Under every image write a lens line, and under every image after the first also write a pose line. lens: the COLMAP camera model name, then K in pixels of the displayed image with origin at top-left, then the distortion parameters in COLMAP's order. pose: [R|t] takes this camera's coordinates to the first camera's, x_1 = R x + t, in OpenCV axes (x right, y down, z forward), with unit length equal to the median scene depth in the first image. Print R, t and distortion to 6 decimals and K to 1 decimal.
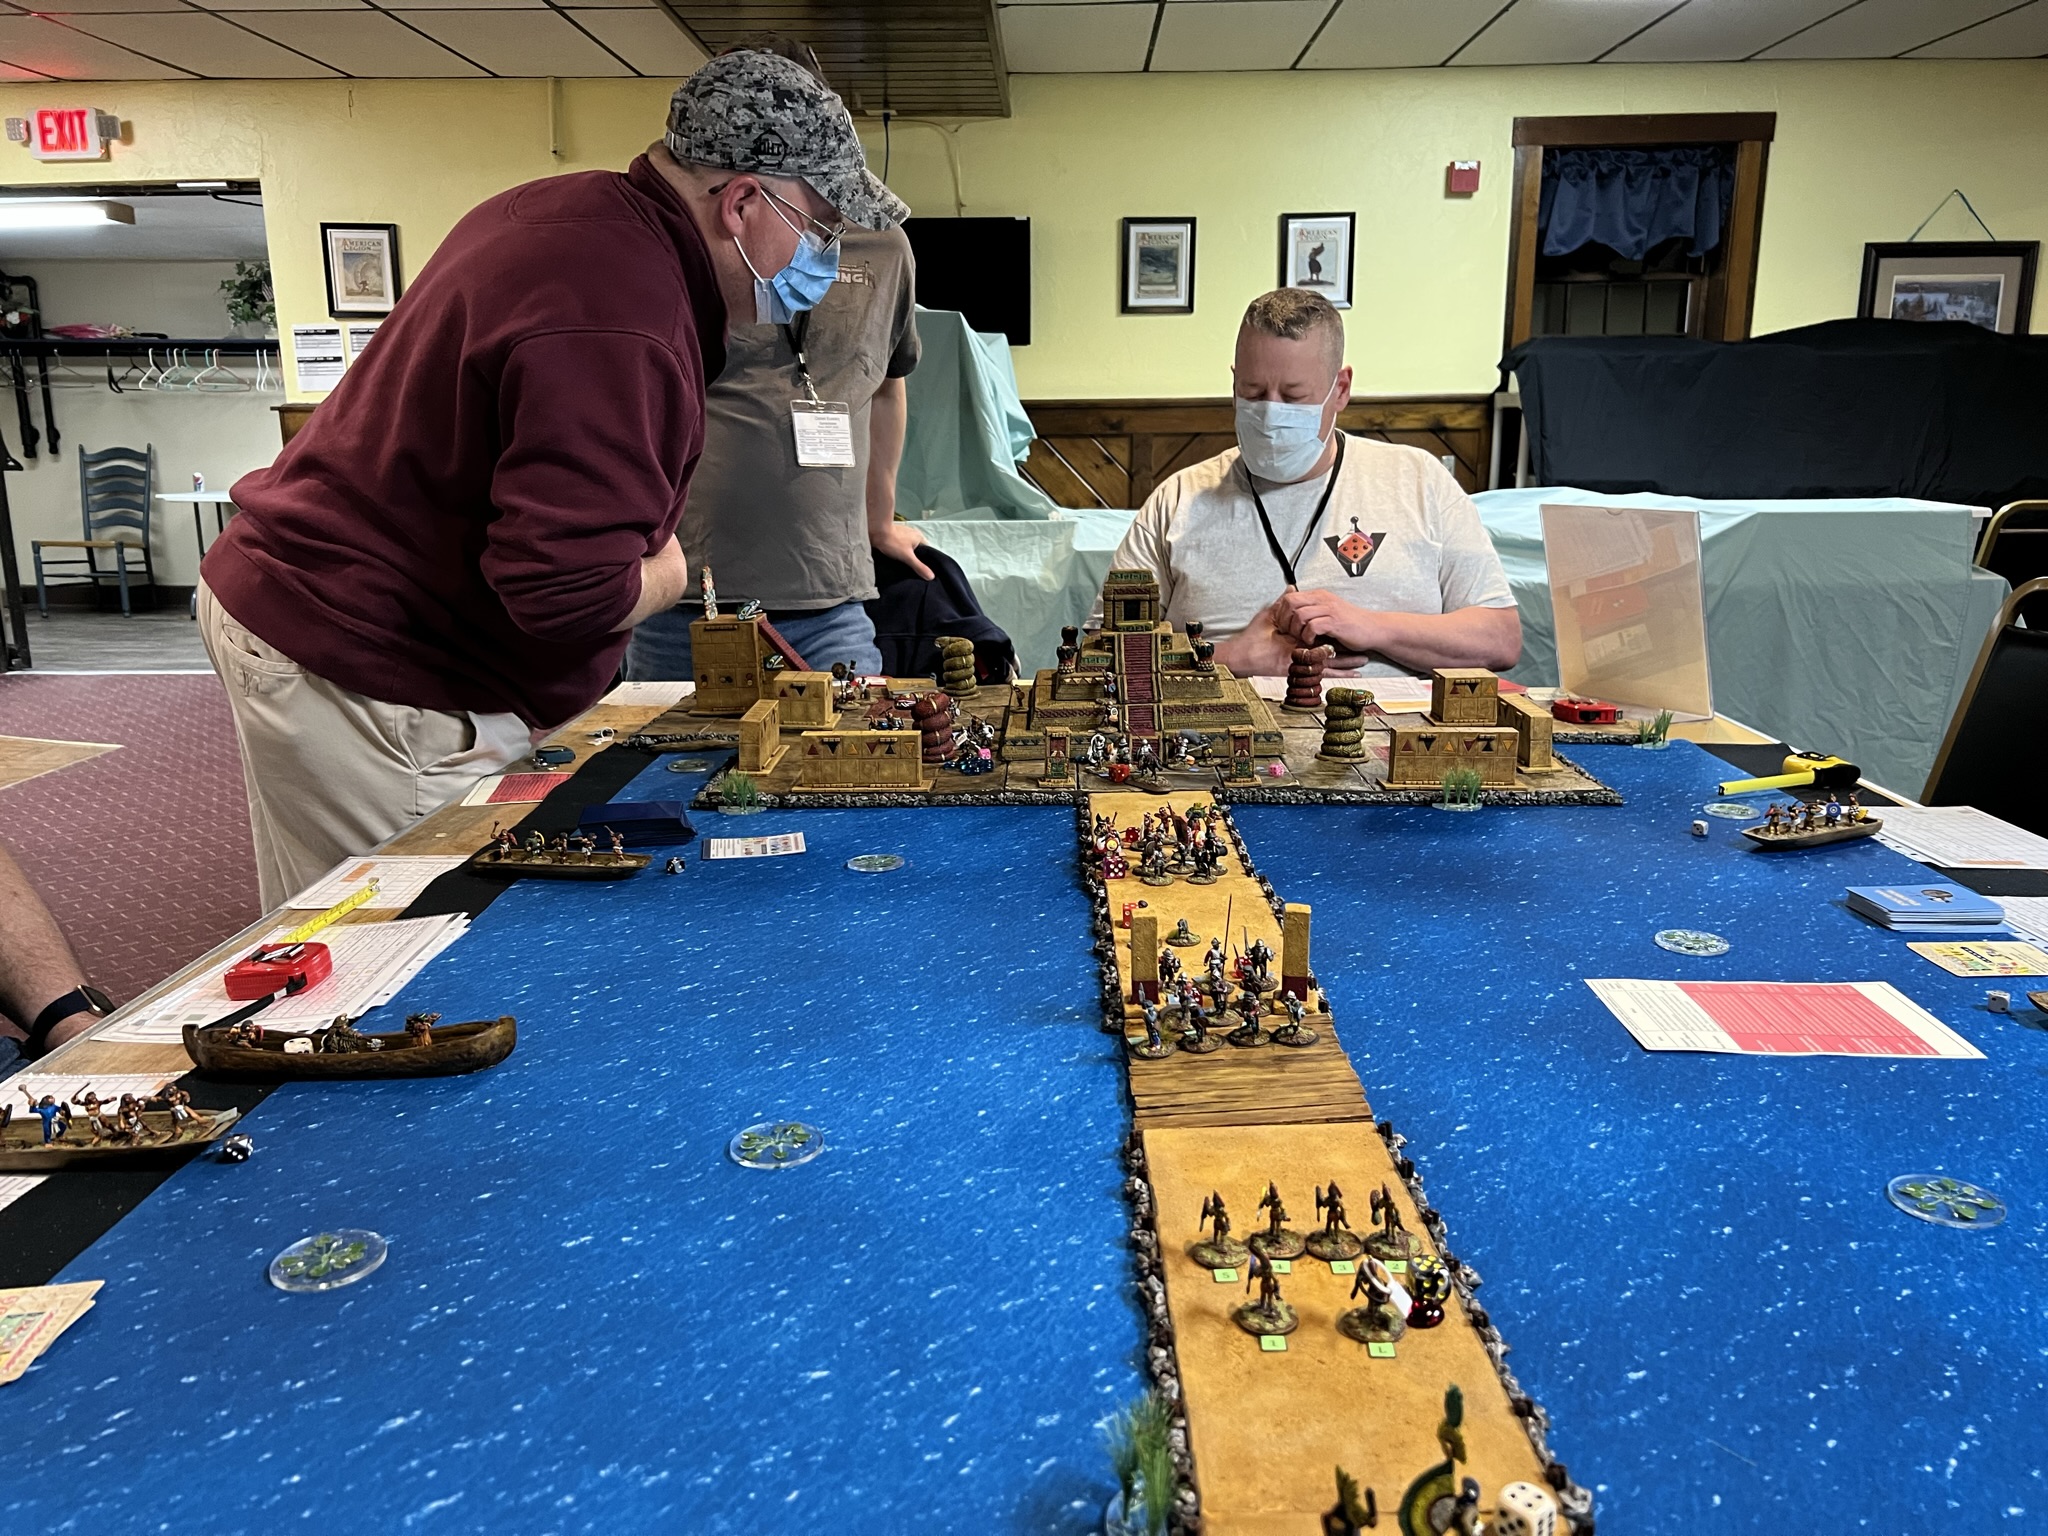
lens RADIAL K [[1520.2, 0, 1023.8], [0, 1520.2, 792.1], [0, 0, 1]] dist [0.004527, -0.000420]
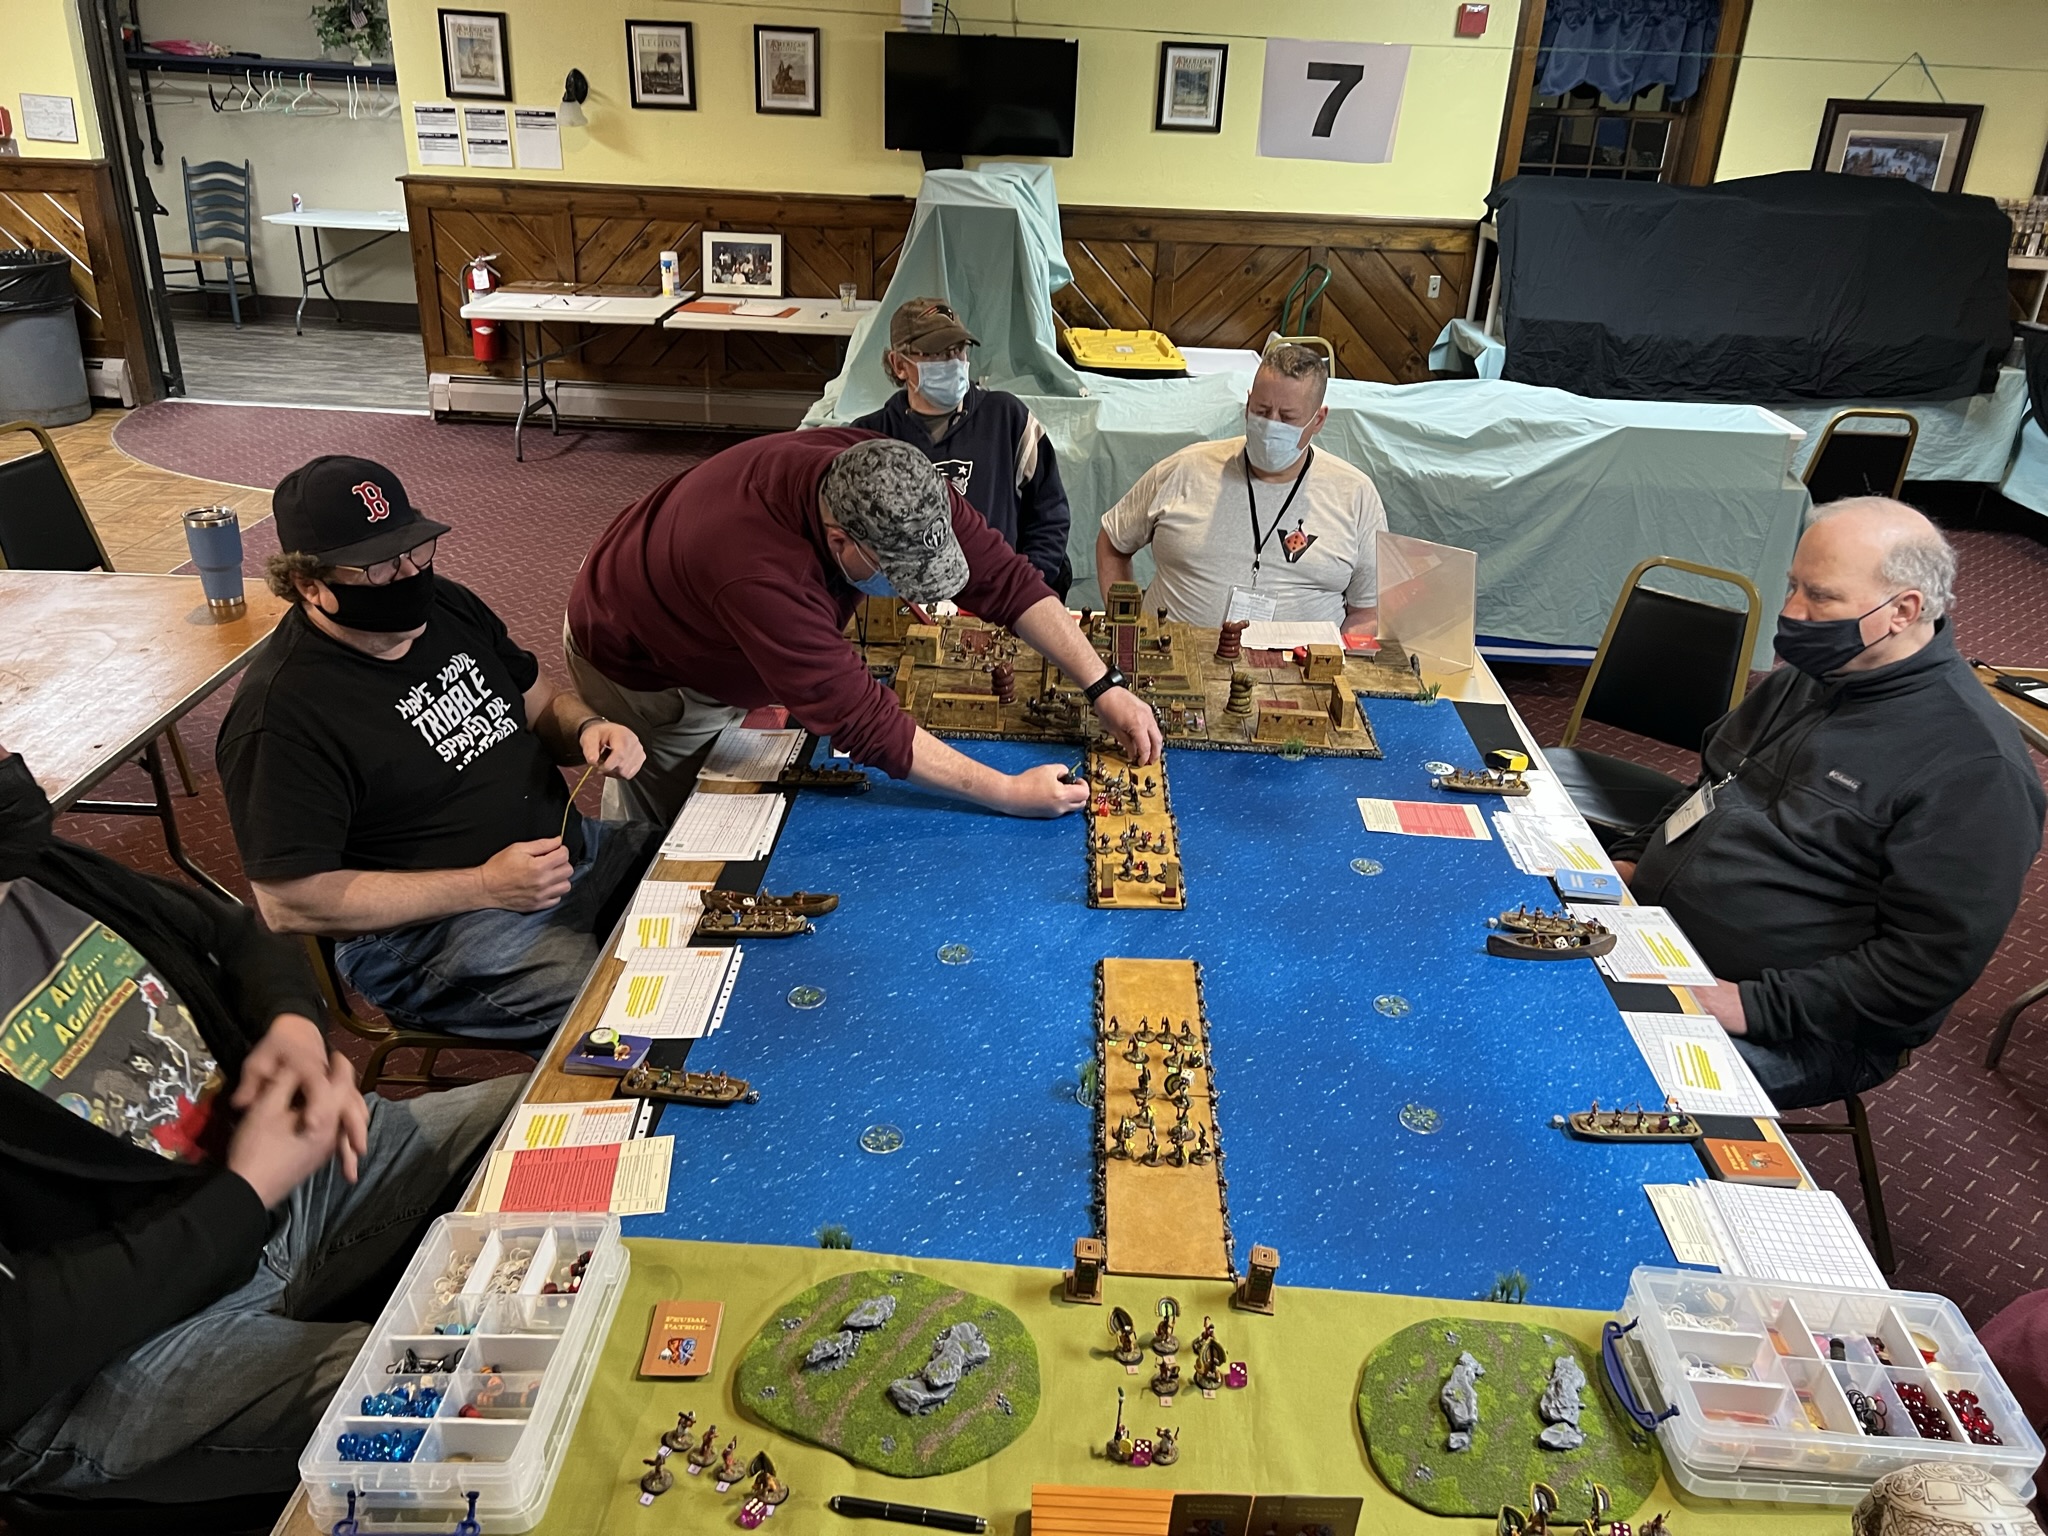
lens RADIAL K [[1599.3, 0, 1018.0], [0, 1599.3, 756.8], [0, 0, 1]] dist [0.043340, -0.054933]
pose [[0.998838, 0.048101, -0.003158, -0.011041], [-0.046368, 0.976639, 0.209824, -0.110136], [0.013177, -0.209434, 0.977734, -0.258183]]
